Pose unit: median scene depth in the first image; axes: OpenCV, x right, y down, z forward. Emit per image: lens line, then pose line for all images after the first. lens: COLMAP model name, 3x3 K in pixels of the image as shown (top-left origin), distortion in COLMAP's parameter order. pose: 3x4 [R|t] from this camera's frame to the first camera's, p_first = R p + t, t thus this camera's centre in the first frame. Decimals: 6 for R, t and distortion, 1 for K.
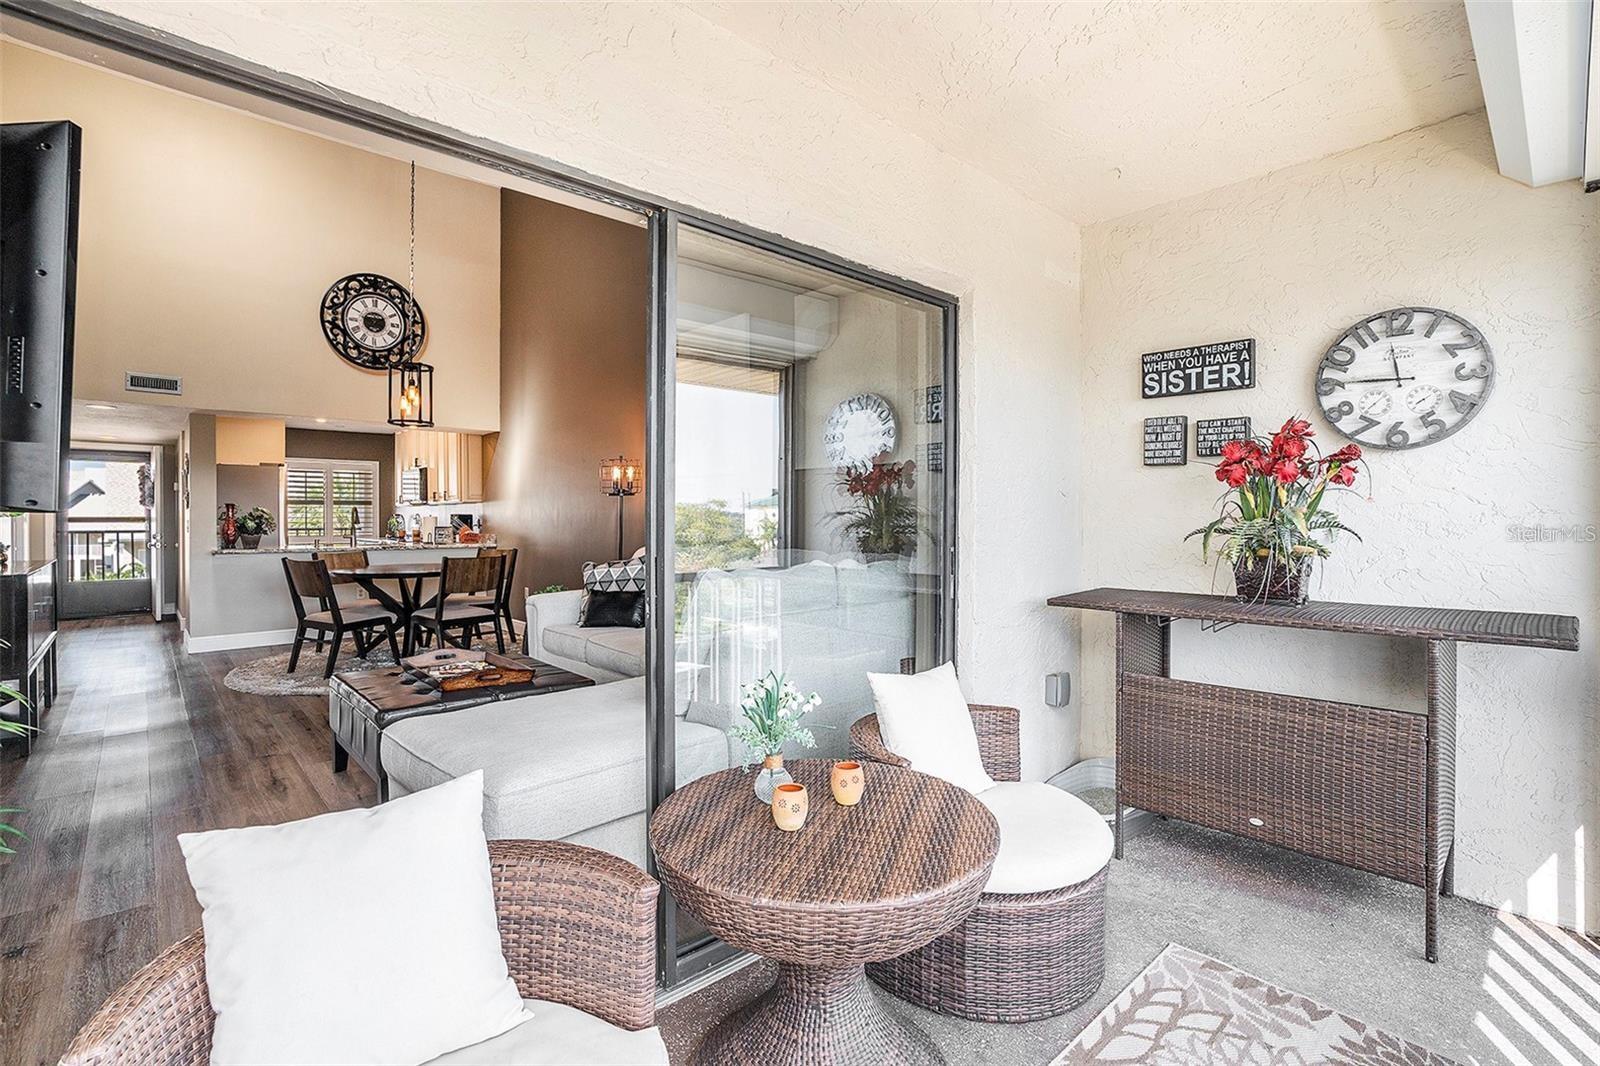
lens RADIAL K [[731.0, 0, 787.7], [0, 731.0, 514.8], [0, 0, 1]] dist [-0.026152, 0.006518]
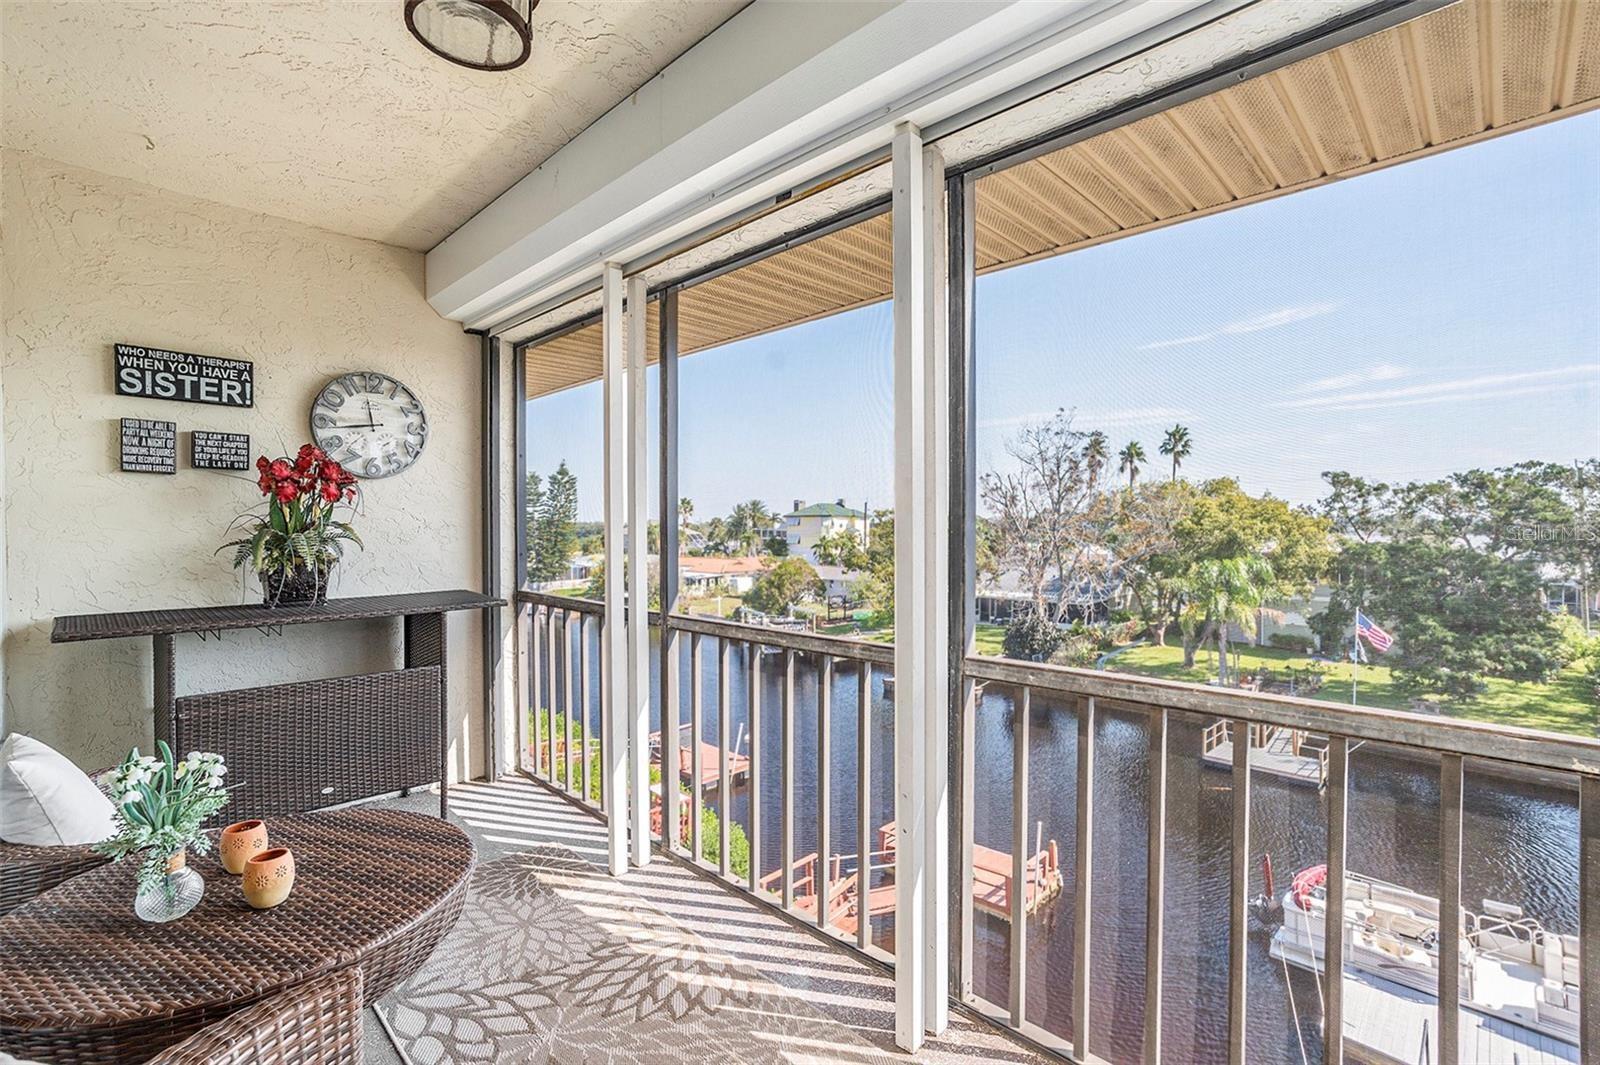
lens RADIAL K [[731.0, 0, 808.4], [0, 731.0, 541.4], [0, 0, 1]] dist [-0.026152, 0.006518]
pose [[-0.063866, -0.017537, 0.997804, -0.223969], [-0.004491, 0.999841, 0.017286, -0.000496], [-0.997948, -0.003377, -0.063935, 0.115323]]
